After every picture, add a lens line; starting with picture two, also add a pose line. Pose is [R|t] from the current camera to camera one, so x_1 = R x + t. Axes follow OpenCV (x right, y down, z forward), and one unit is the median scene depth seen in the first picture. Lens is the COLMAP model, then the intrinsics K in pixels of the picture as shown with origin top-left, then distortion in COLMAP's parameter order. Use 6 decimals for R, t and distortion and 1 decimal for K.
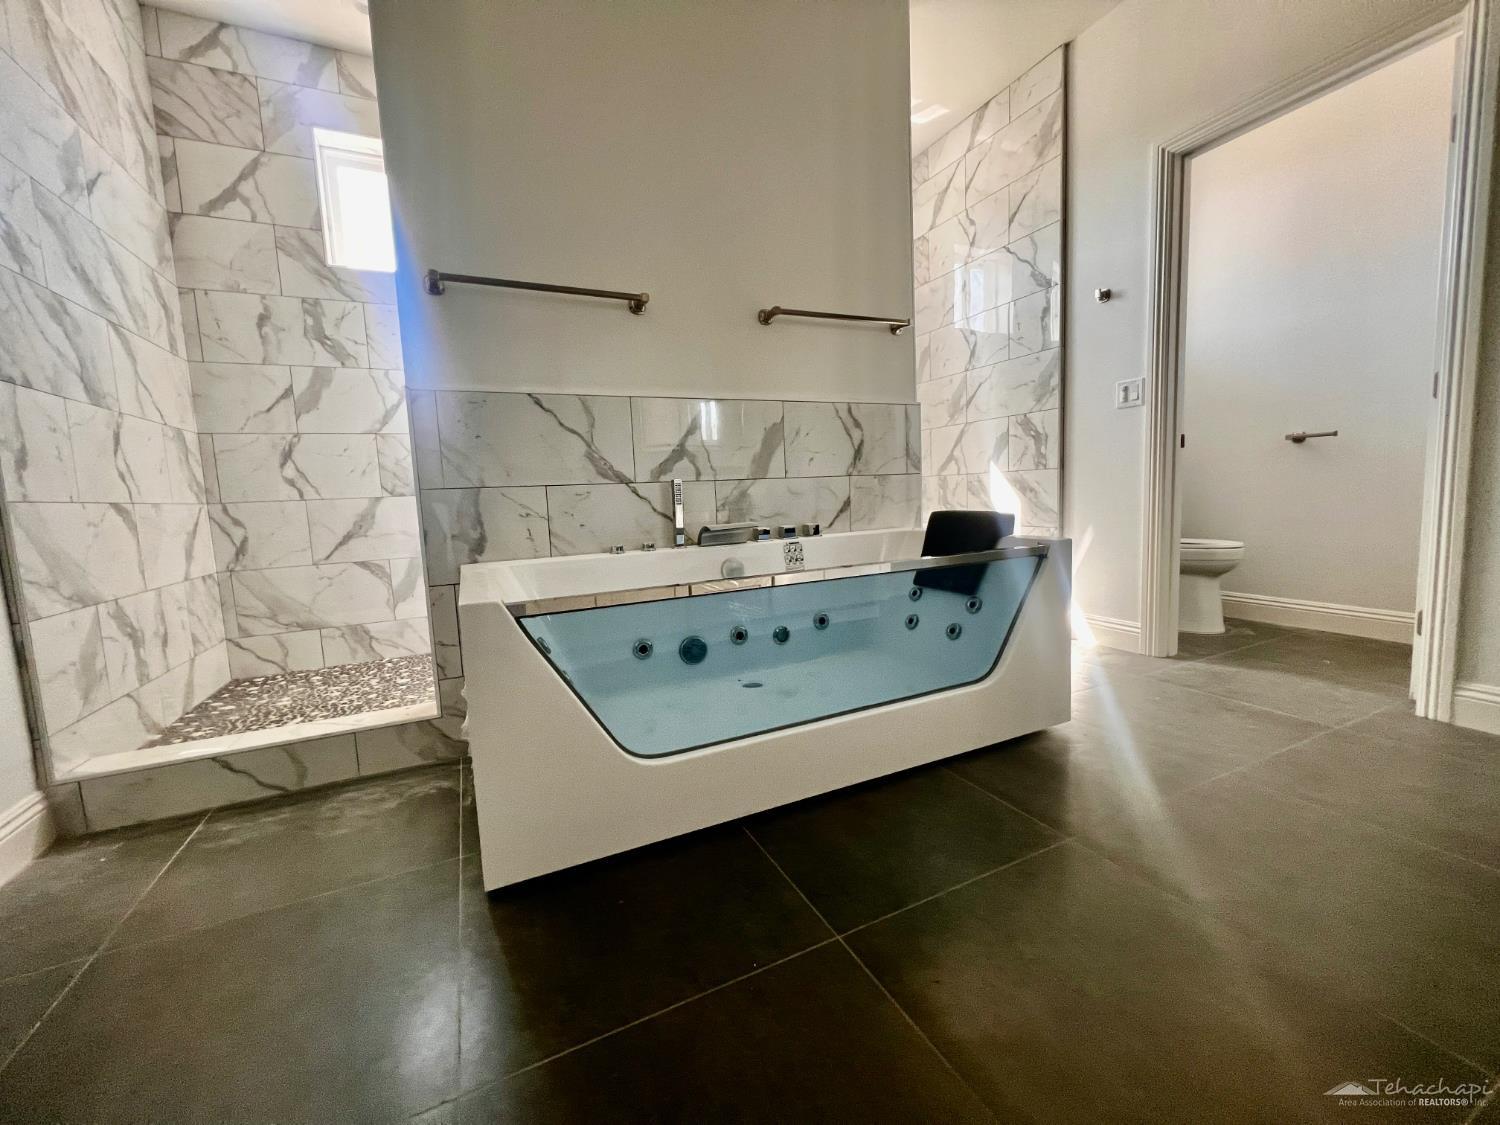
lens RADIAL K [[605.5, 0, 752.6], [0, 605.5, 558.4], [0, 0, 1]] dist [-0.000144, -0.000047]
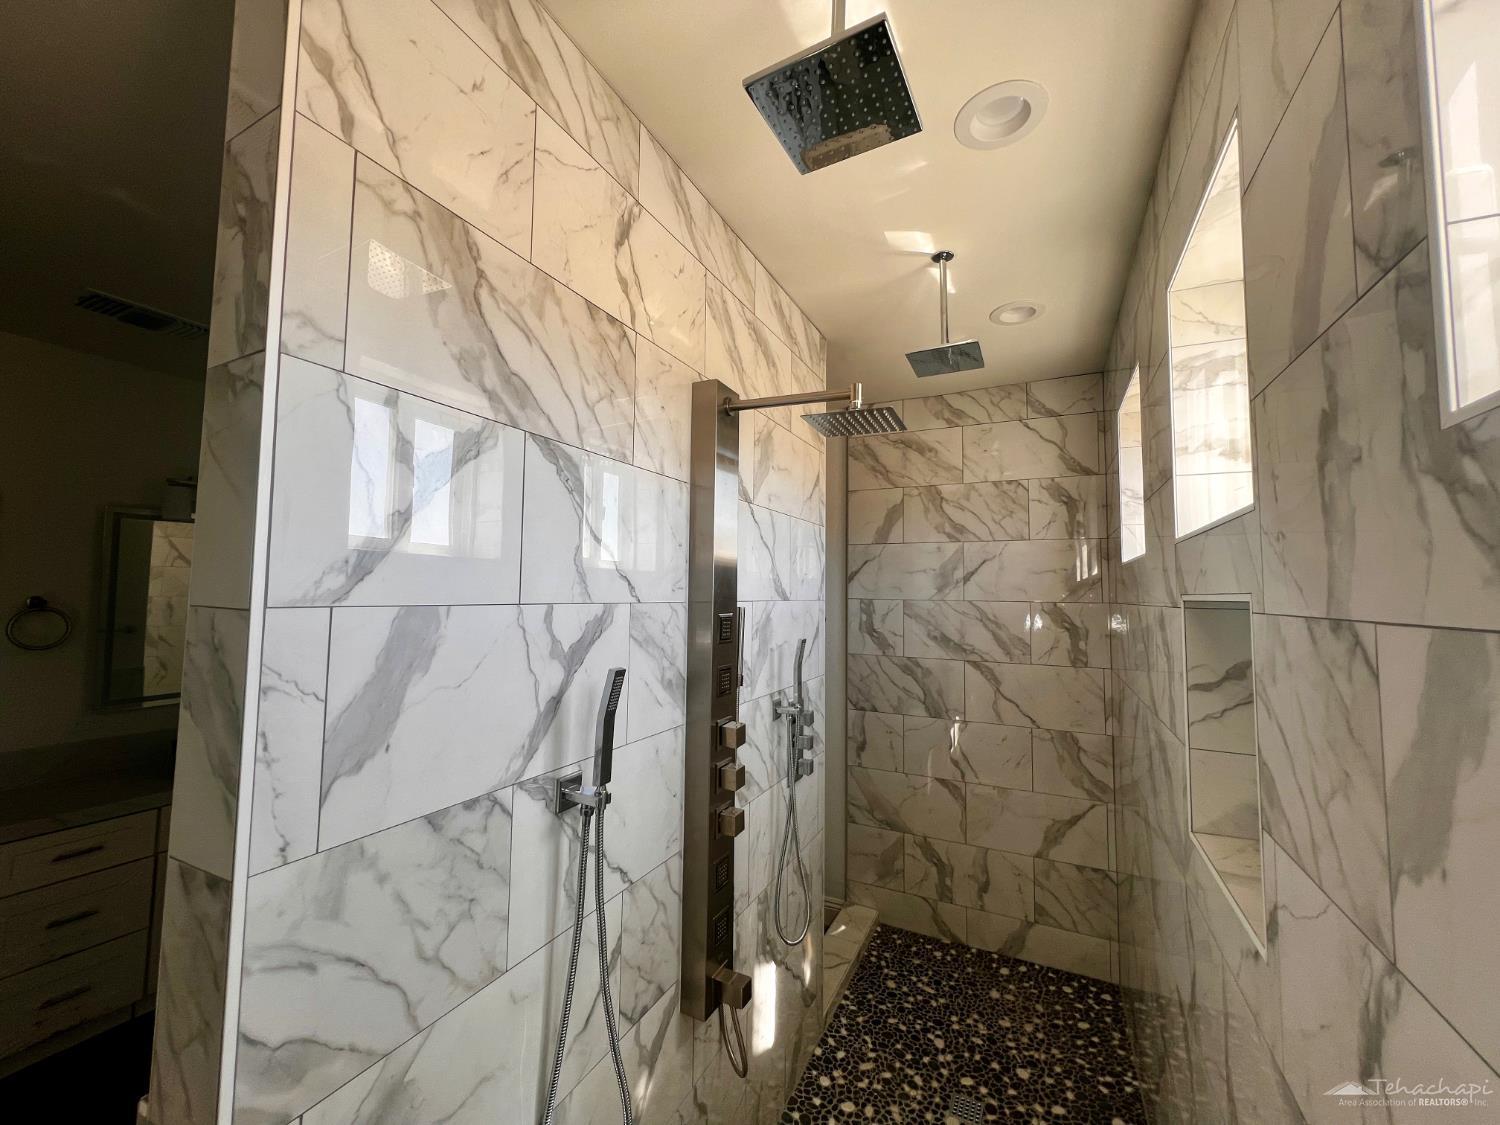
lens RADIAL K [[597.9, 0, 748.6], [0, 597.9, 559.3], [0, 0, 1]] dist [-0.000502, -0.000016]
pose [[-0.785341, -0.002243, -0.619059, 0.298267], [-0.043013, 0.997774, 0.050952, -0.694953], [0.617567, 0.066643, -0.783690, 1.807523]]
